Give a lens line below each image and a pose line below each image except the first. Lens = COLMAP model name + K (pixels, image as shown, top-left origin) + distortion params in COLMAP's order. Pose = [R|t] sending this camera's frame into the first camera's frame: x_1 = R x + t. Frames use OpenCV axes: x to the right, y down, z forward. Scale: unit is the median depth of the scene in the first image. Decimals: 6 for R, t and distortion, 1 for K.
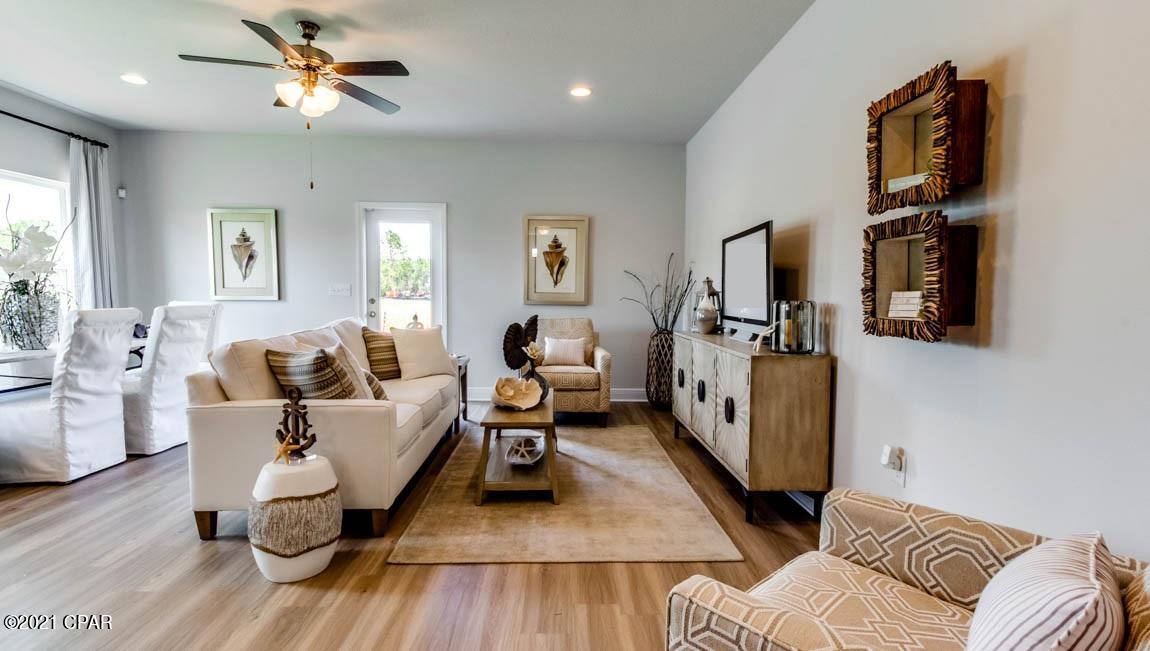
lens RADIAL K [[540.8, 0, 581.8], [0, 540.8, 341.6], [0, 0, 1]] dist [-0.003014, -0.001677]
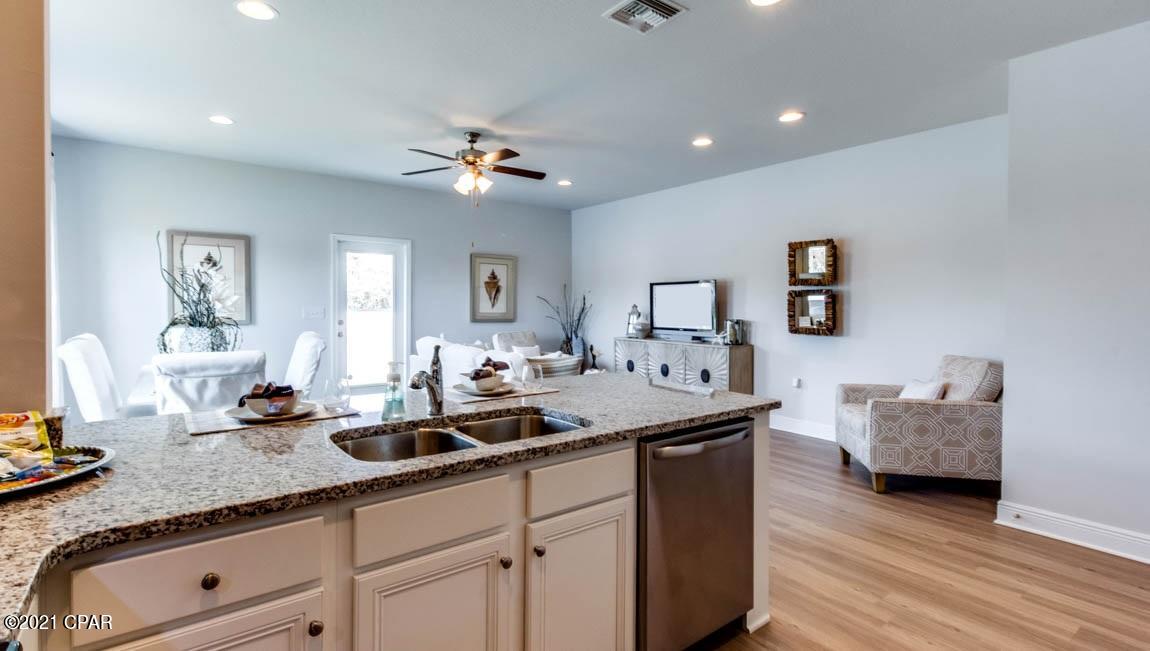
lens RADIAL K [[540.8, 0, 564.4], [0, 540.8, 325.6], [0, 0, 1]] dist [-0.003014, -0.001677]
pose [[0.818630, -0.027384, 0.573668, -1.082515], [0.053650, 0.998141, -0.028913, -0.021558], [-0.571810, 0.054446, 0.818578, -0.269209]]
